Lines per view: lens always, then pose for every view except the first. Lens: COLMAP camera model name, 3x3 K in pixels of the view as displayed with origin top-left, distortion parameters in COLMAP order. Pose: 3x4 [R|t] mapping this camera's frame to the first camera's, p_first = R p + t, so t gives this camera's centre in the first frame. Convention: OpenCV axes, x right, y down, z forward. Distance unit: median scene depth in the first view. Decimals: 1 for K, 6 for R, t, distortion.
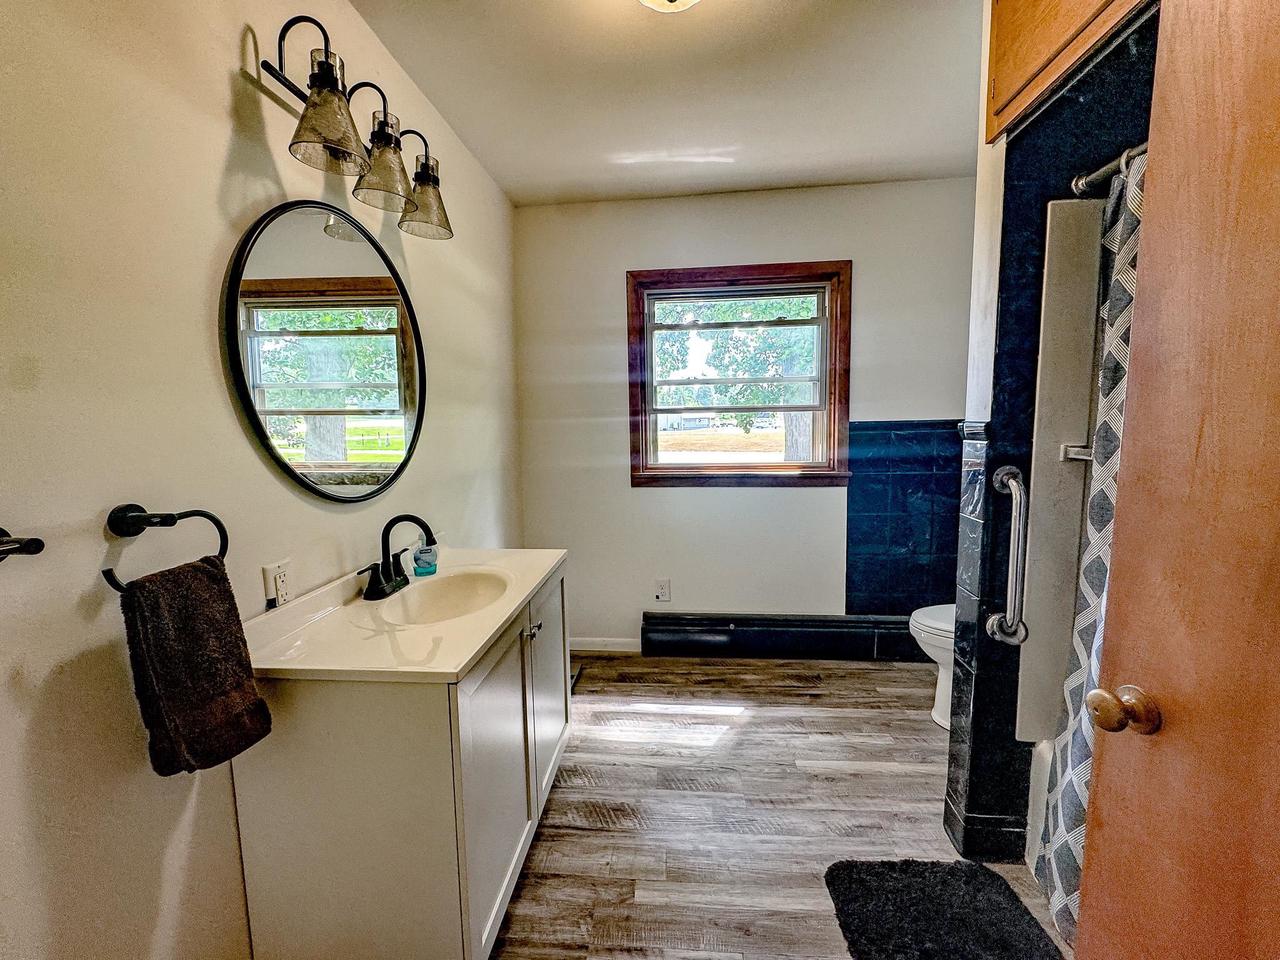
lens RADIAL K [[512.2, 0, 640.0], [0, 512.2, 480.0], [0, 0, 1]] dist [-0.000636, 0.000054]
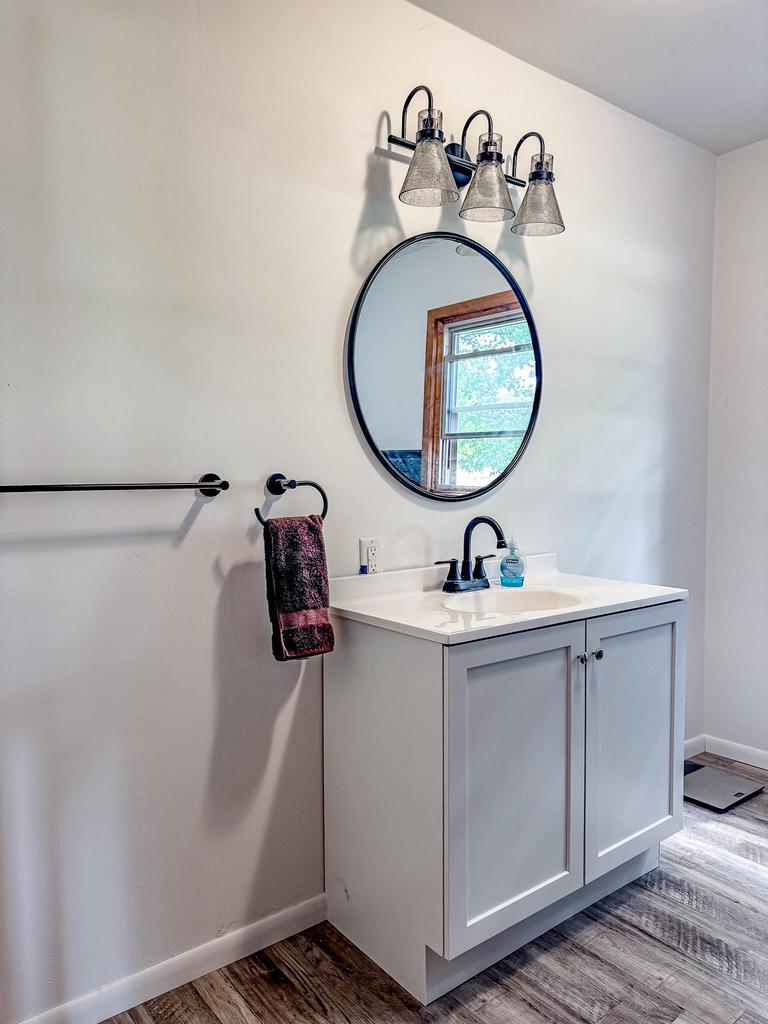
lens RADIAL K [[722.8, 0, 384.0], [0, 722.8, 512.0], [0, 0, 1]] dist [0.068325, -0.075690]
pose [[0.686648, 0.055400, -0.724877, 0.459702], [-0.087803, 0.996113, -0.007043, 0.089207], [0.721669, 0.068482, 0.688843, -0.140827]]
